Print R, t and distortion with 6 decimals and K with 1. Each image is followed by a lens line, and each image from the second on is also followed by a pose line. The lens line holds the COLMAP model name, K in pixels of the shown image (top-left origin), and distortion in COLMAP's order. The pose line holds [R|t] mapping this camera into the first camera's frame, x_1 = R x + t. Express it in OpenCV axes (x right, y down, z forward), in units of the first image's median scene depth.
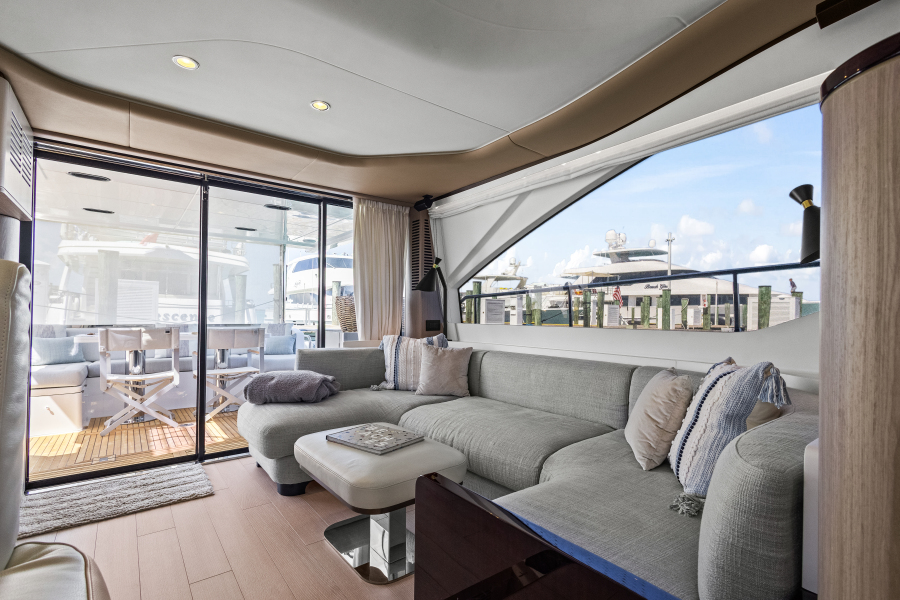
lens RADIAL K [[416.0, 0, 451.3], [0, 416.0, 307.1], [0, 0, 1]] dist [0.000353, -0.000243]
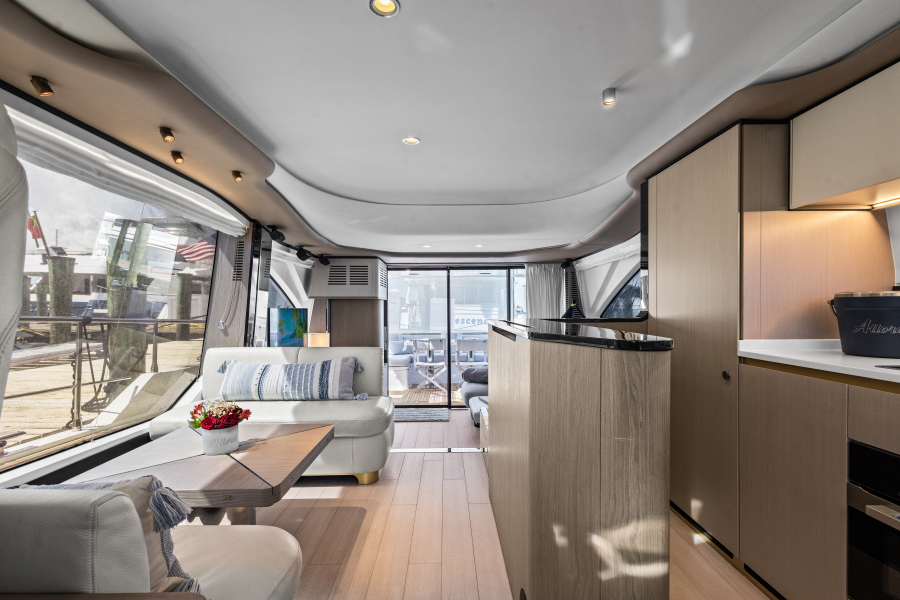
lens RADIAL K [[416.0, 0, 451.3], [0, 416.0, 307.1], [0, 0, 1]] dist [0.000353, -0.000243]
pose [[0.798793, -0.017426, -0.601353, 0.517192], [0.026110, 0.999643, 0.005716, -0.109499], [0.601039, -0.020267, 0.798963, -0.492381]]
